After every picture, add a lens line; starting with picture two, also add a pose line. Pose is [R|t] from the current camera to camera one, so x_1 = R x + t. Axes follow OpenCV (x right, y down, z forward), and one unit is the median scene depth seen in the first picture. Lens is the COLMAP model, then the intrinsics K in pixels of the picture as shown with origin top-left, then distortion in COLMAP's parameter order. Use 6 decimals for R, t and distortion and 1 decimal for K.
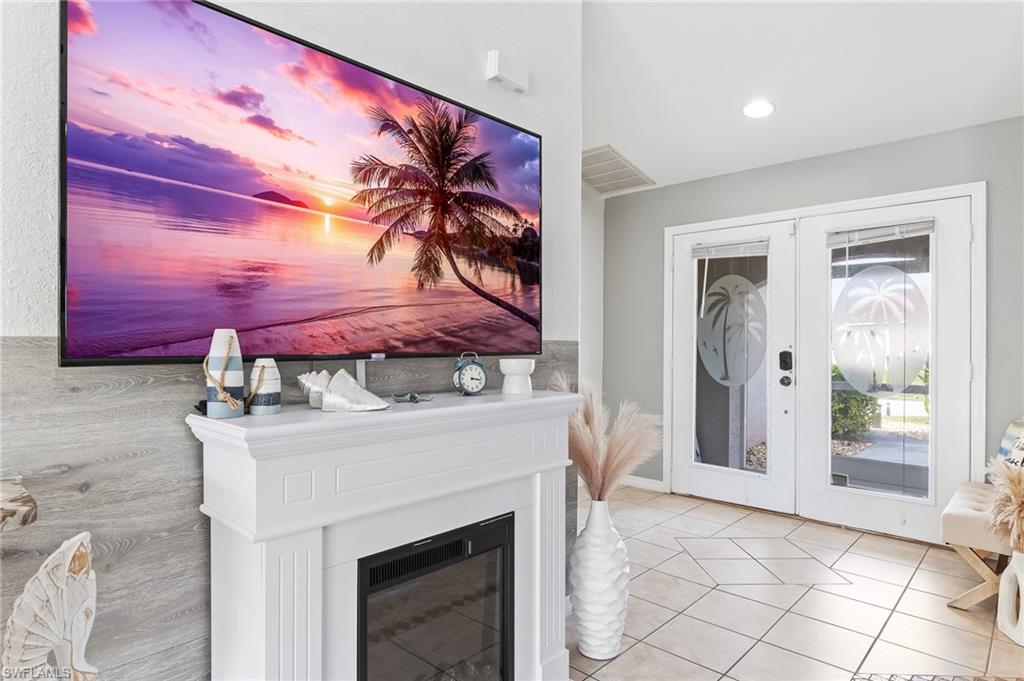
lens RADIAL K [[566.9, 0, 512.0], [0, 566.9, 340.5], [0, 0, 1]] dist [0.021832, -0.024398]
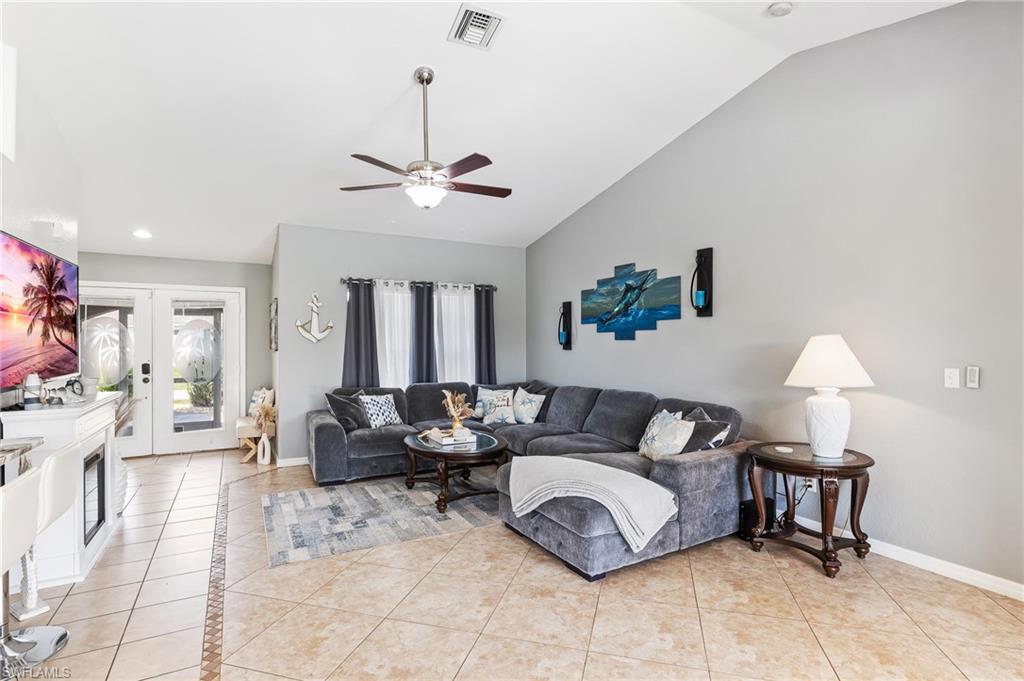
lens RADIAL K [[495.6, 0, 512.0], [0, 495.6, 340.5], [0, 0, 1]] dist [-0.000424, 0.000113]
pose [[0.305624, -0.000940, 0.952152, -1.297139], [0.005842, 0.999983, -0.000888, -0.090390], [-0.952134, 0.005833, 0.305624, -1.120234]]
